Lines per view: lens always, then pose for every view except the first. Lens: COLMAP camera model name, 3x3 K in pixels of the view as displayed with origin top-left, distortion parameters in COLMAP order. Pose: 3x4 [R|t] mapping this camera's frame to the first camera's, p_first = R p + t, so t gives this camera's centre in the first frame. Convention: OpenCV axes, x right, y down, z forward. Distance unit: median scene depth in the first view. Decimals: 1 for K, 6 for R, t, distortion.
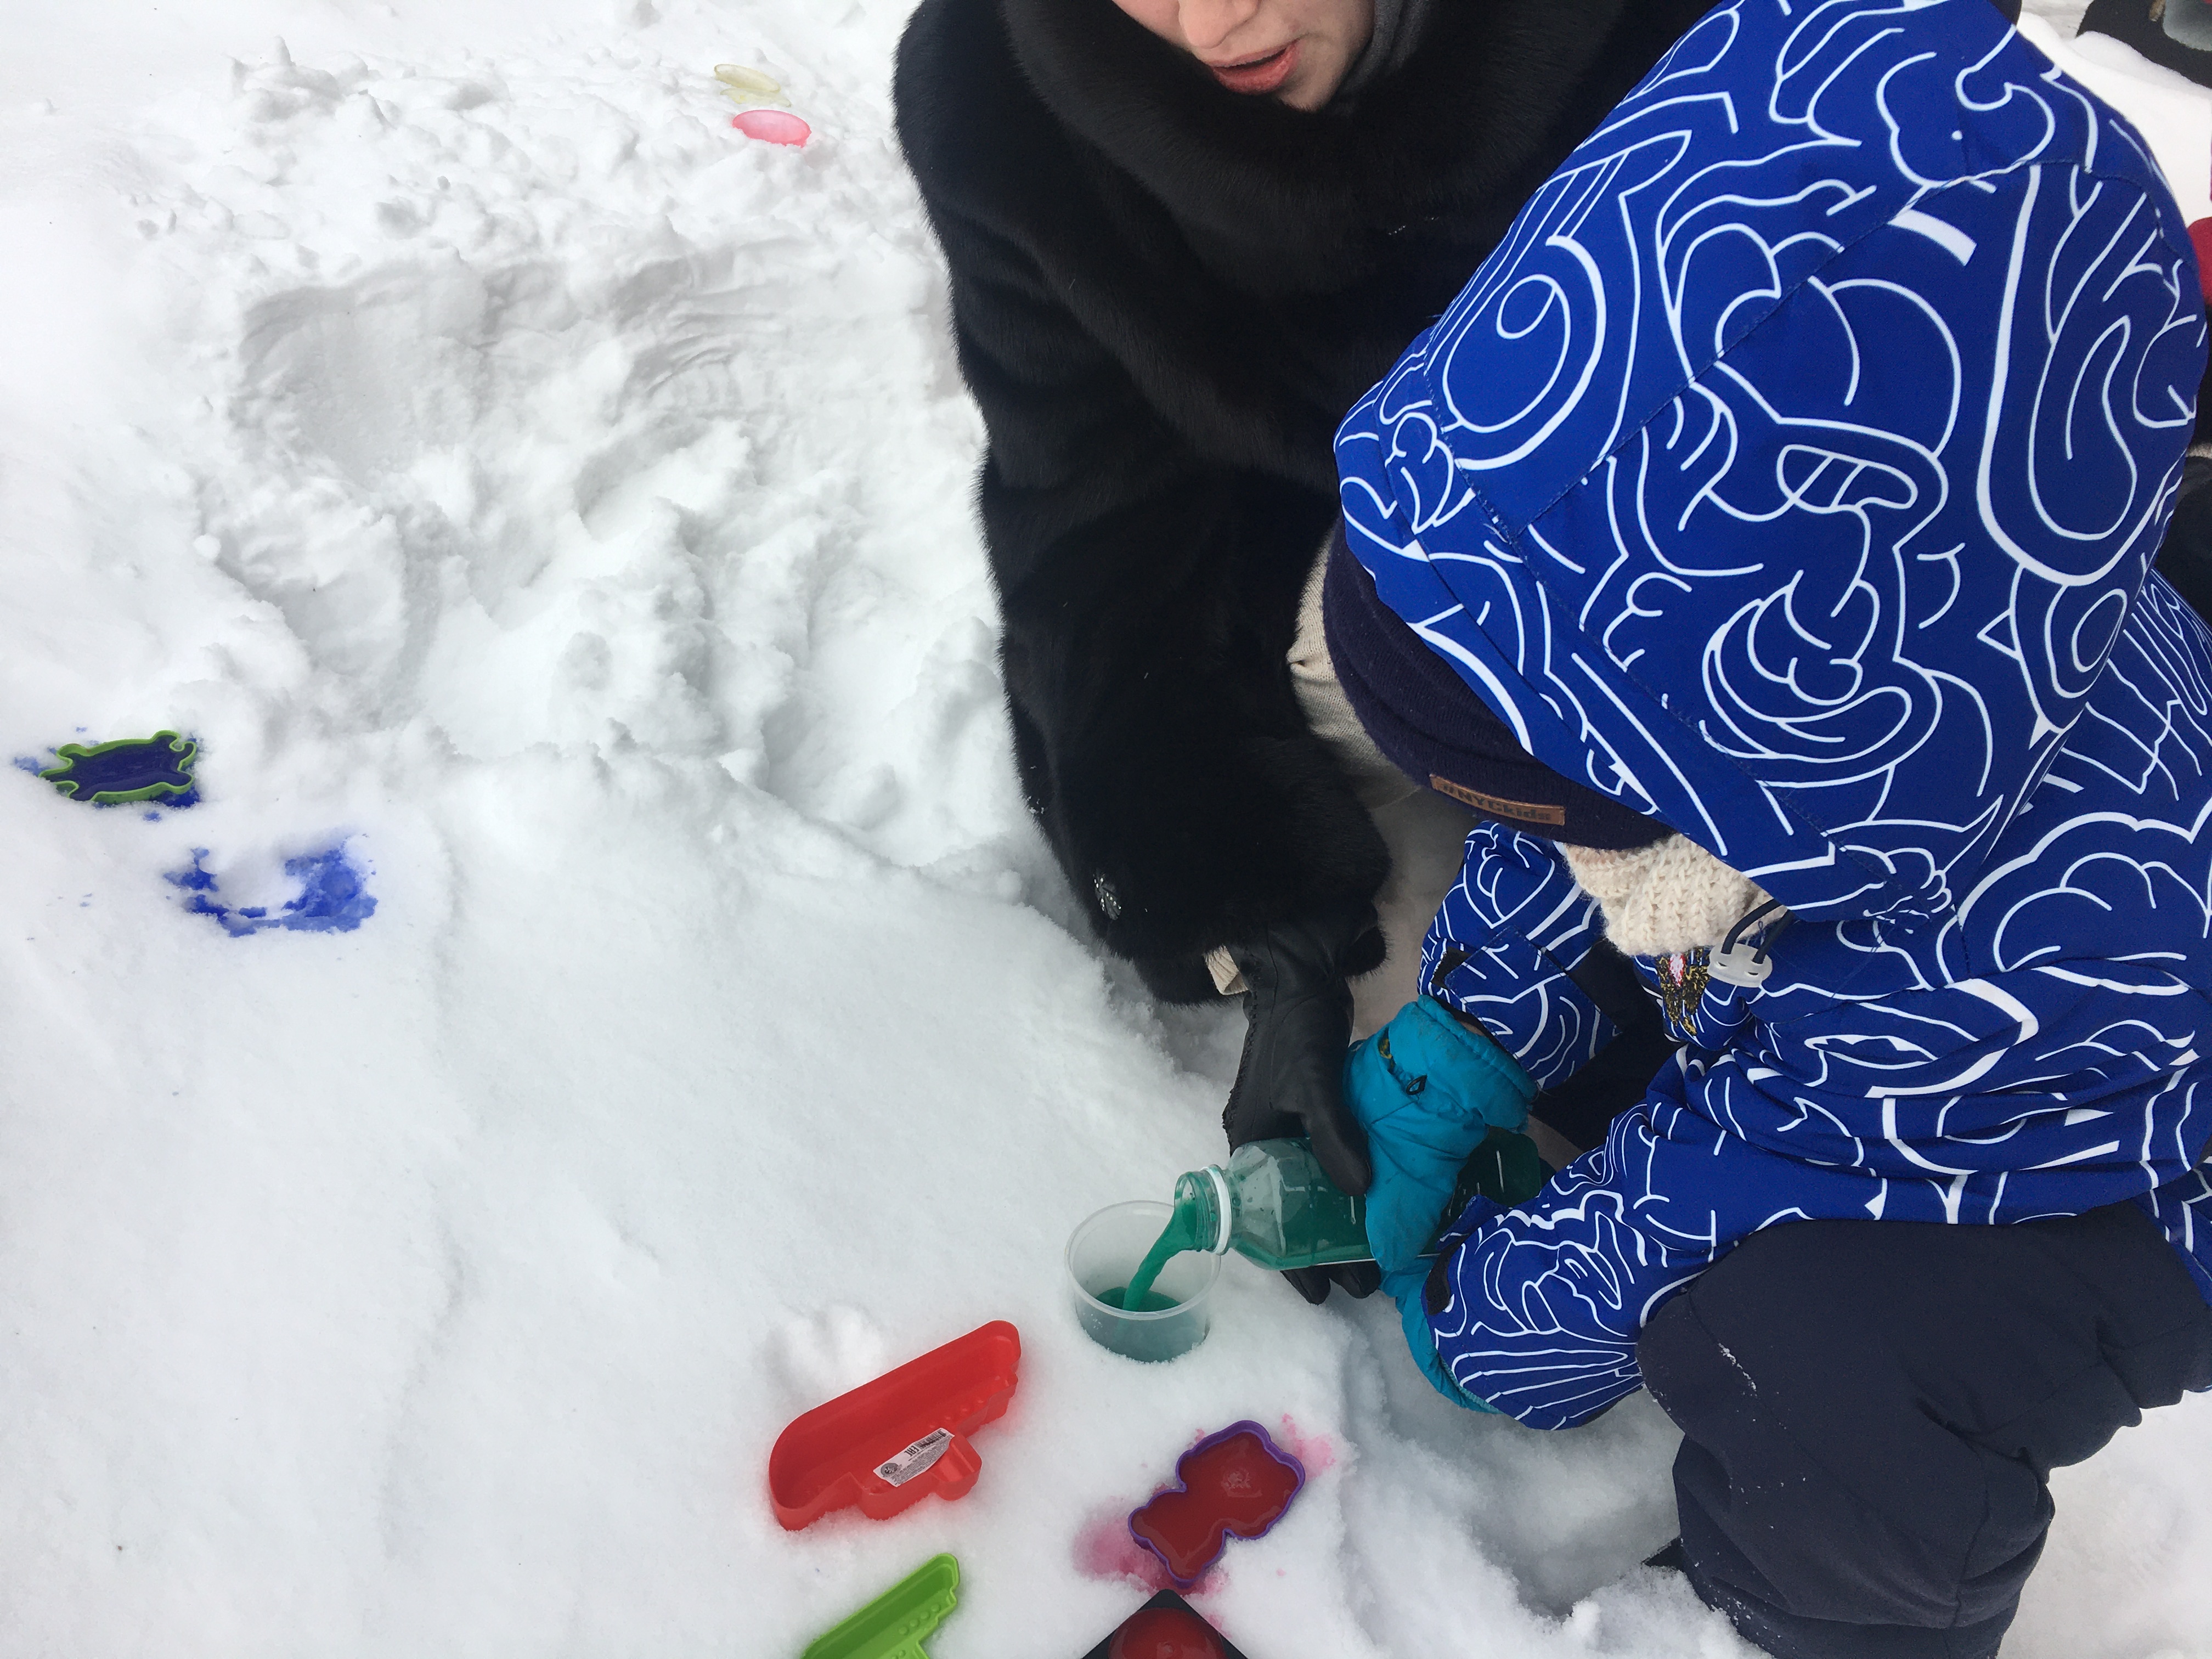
lens RADIAL K [[1849.4, 0, 1106.0], [0, 1849.4, 829.5], [0, 0, 1]] dist [0.079391, -0.109861]
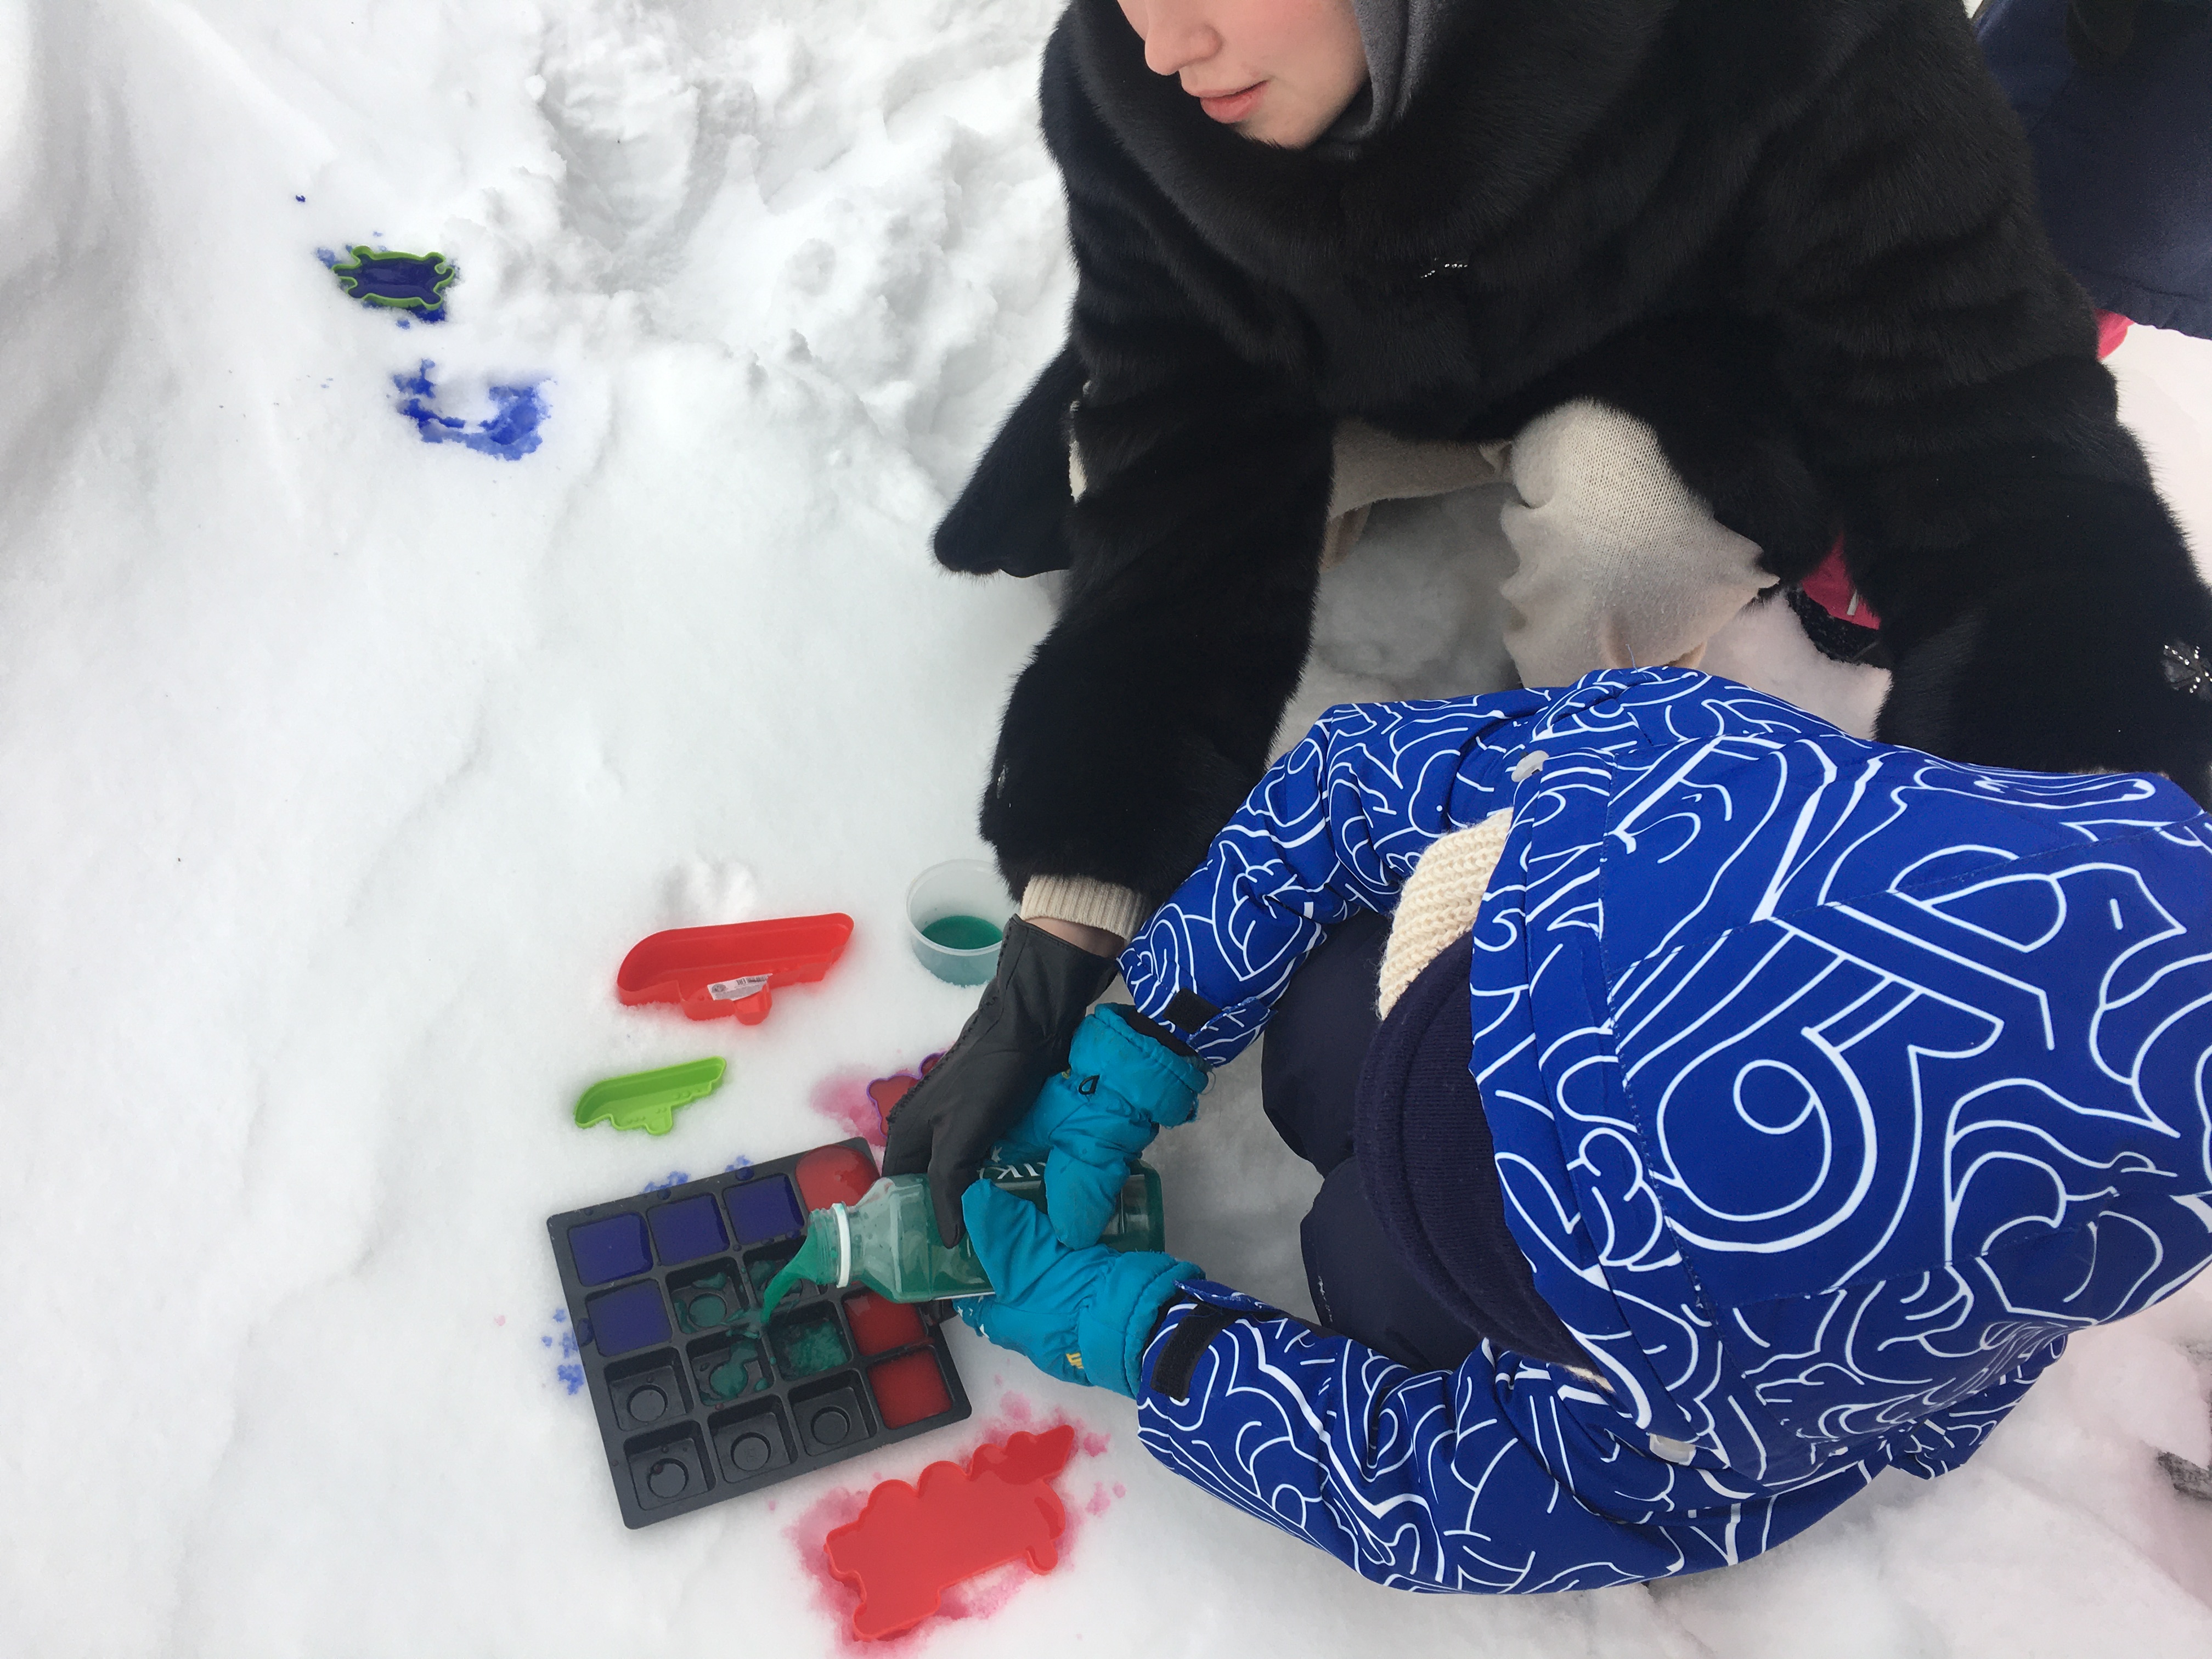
lens RADIAL K [[1849.4, 0, 1106.0], [0, 1849.4, 829.5], [0, 0, 1]] dist [0.079391, -0.109861]
pose [[0.925301, 0.322697, -0.199209, 0.248043], [-0.267849, 0.927971, 0.259089, -0.122952], [0.268467, -0.186377, 0.945087, -0.111037]]
